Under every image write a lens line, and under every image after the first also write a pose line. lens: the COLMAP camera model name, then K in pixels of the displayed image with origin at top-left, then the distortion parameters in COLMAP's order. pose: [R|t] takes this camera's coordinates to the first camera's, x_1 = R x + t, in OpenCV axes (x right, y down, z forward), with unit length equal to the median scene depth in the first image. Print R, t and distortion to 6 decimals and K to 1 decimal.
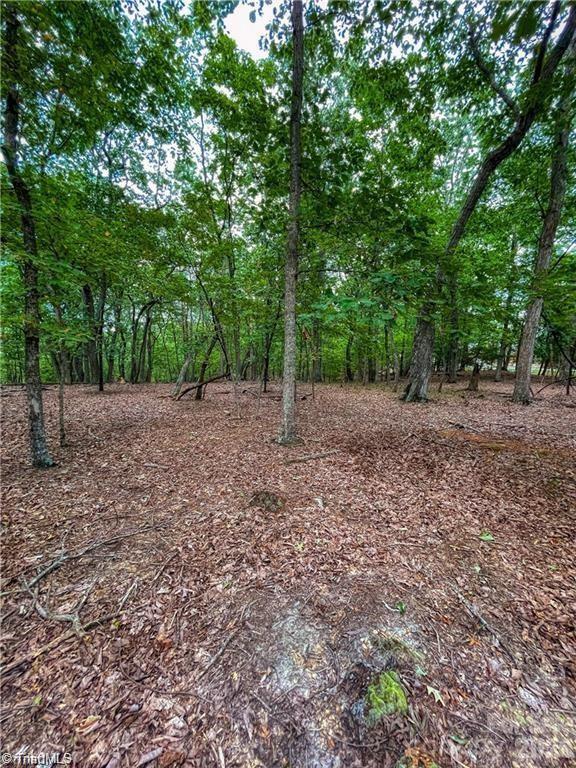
lens RADIAL K [[307.2, 0, 288.0], [0, 307.2, 384.0], [0, 0, 1]] dist [-0.000074, -0.000187]
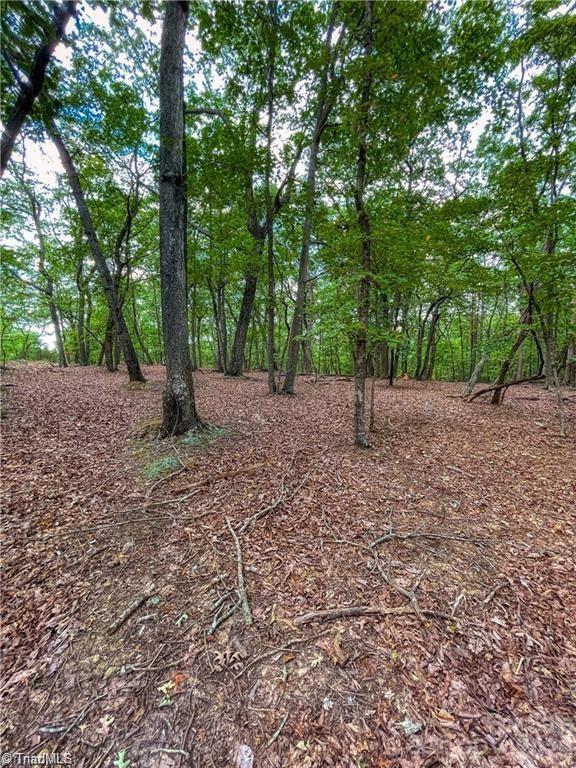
lens RADIAL K [[307.2, 0, 288.0], [0, 307.2, 384.0], [0, 0, 1]] dist [-0.000074, -0.000187]
pose [[0.660387, 0.069125, -0.747737, -0.092887], [-0.061673, 0.997383, 0.037735, -0.004554], [0.748389, 0.021196, 0.662922, -0.030655]]
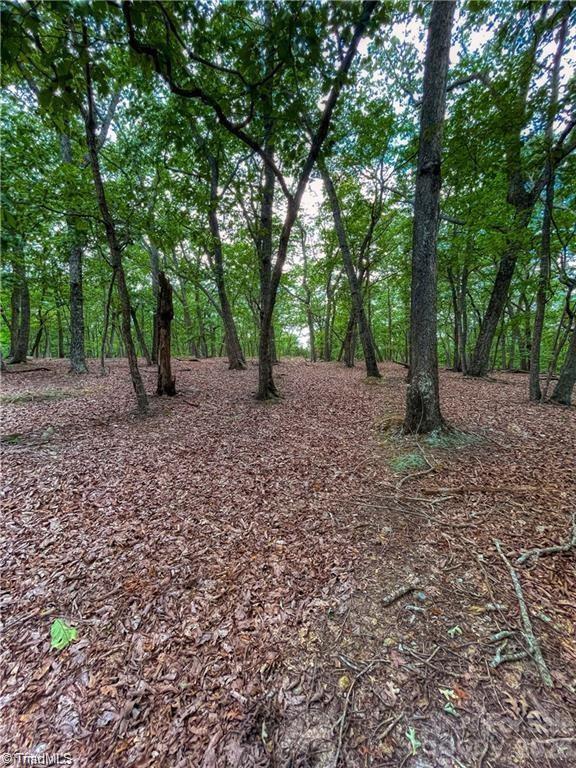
lens RADIAL K [[307.2, 0, 288.0], [0, 307.2, 384.0], [0, 0, 1]] dist [-0.000074, -0.000187]
pose [[0.023067, 0.101116, -0.994607, -0.125792], [-0.085582, 0.991420, 0.098807, 0.006276], [0.996064, 0.082842, 0.031523, -0.109298]]
